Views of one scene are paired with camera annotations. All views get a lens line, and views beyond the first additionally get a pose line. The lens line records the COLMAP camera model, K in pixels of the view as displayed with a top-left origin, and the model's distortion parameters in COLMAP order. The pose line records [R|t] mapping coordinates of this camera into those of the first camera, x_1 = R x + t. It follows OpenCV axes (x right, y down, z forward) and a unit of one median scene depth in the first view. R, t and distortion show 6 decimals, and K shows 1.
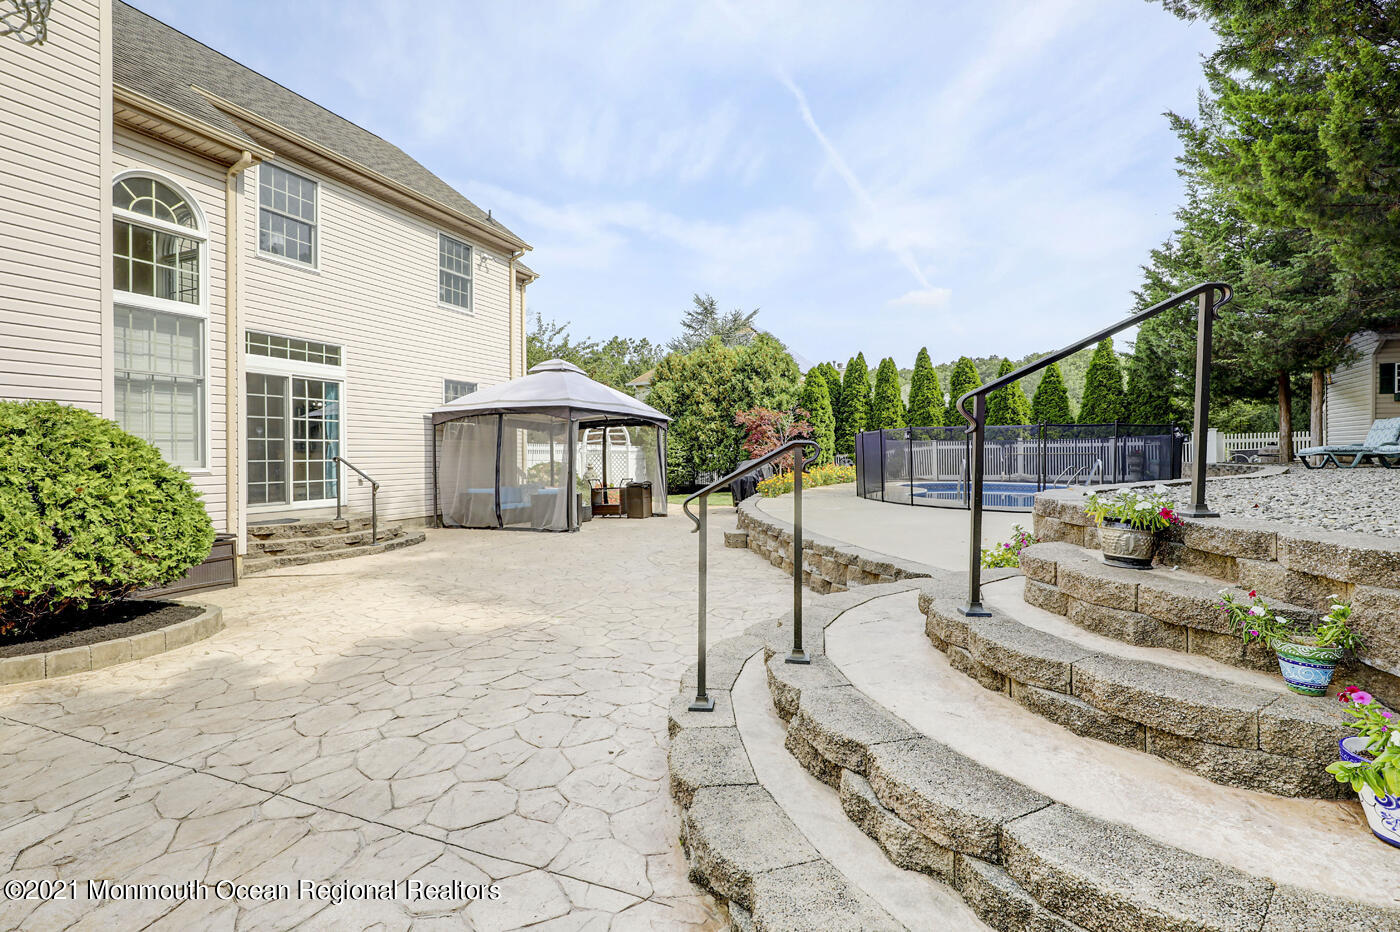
lens RADIAL K [[634.9, 0, 698.5], [0, 634.9, 457.2], [0, 0, 1]] dist [0.002027, -0.000075]
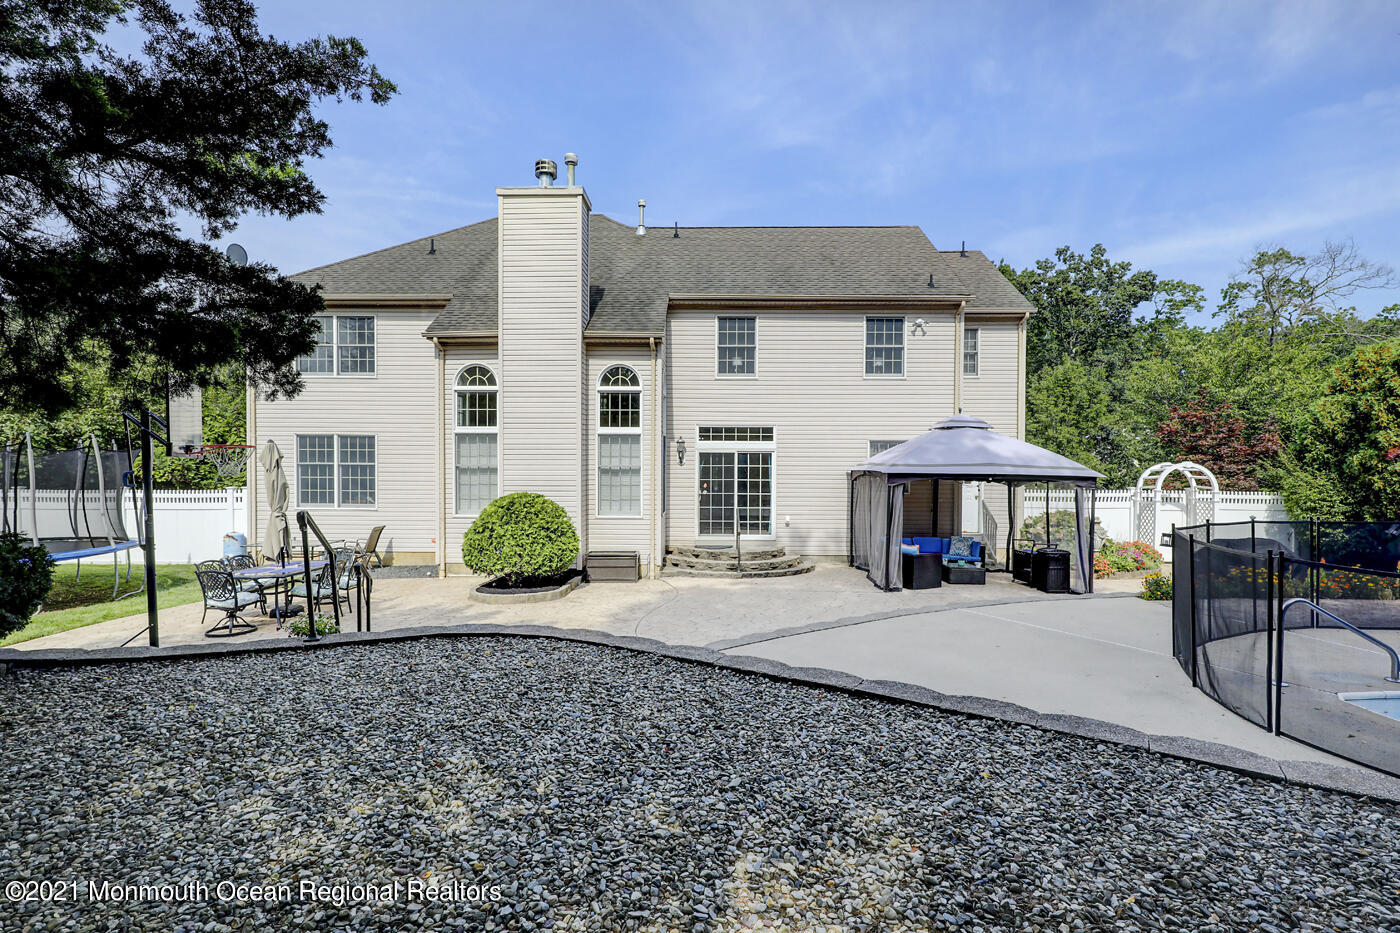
lens RADIAL K [[641.7, 0, 699.4], [0, 641.7, 461.2], [0, 0, 1]] dist [-0.005364, 0.000000]
pose [[0.373567, 0.007284, -0.927575, 0.376719], [-0.010717, 0.999936, 0.003536, -0.055545], [0.927541, 0.008620, 0.373621, 0.174585]]
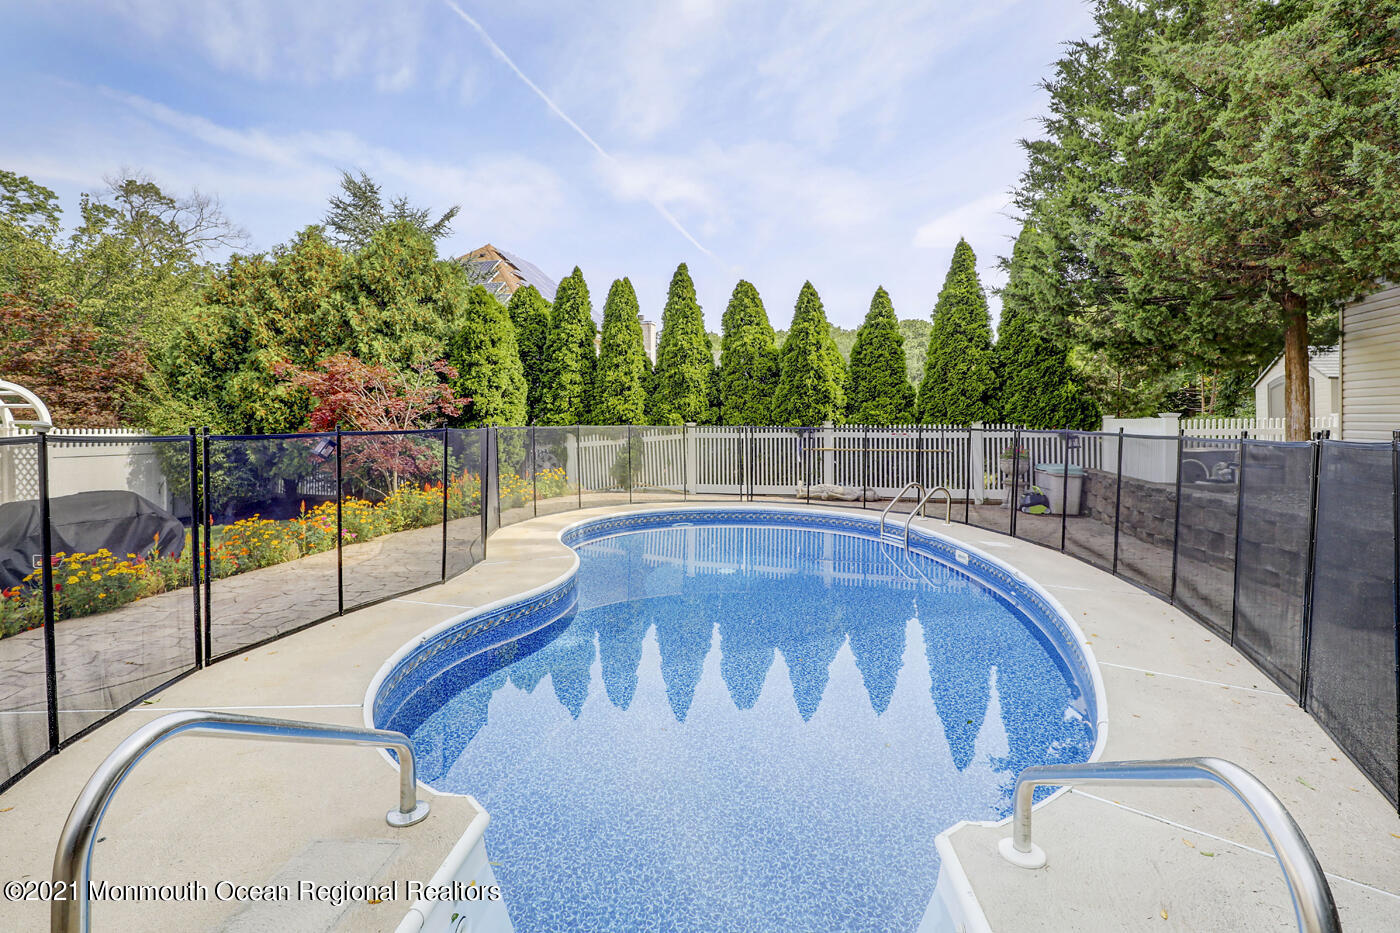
lens RADIAL K [[665.1, 0, 687.2], [0, 665.1, 431.1], [0, 0, 1]] dist [0.003941, 0.001131]
pose [[0.975212, 0.002362, 0.221259, 0.251693], [-0.004800, 0.999934, 0.010484, -0.027283], [-0.221219, -0.011286, 0.975159, 0.447313]]
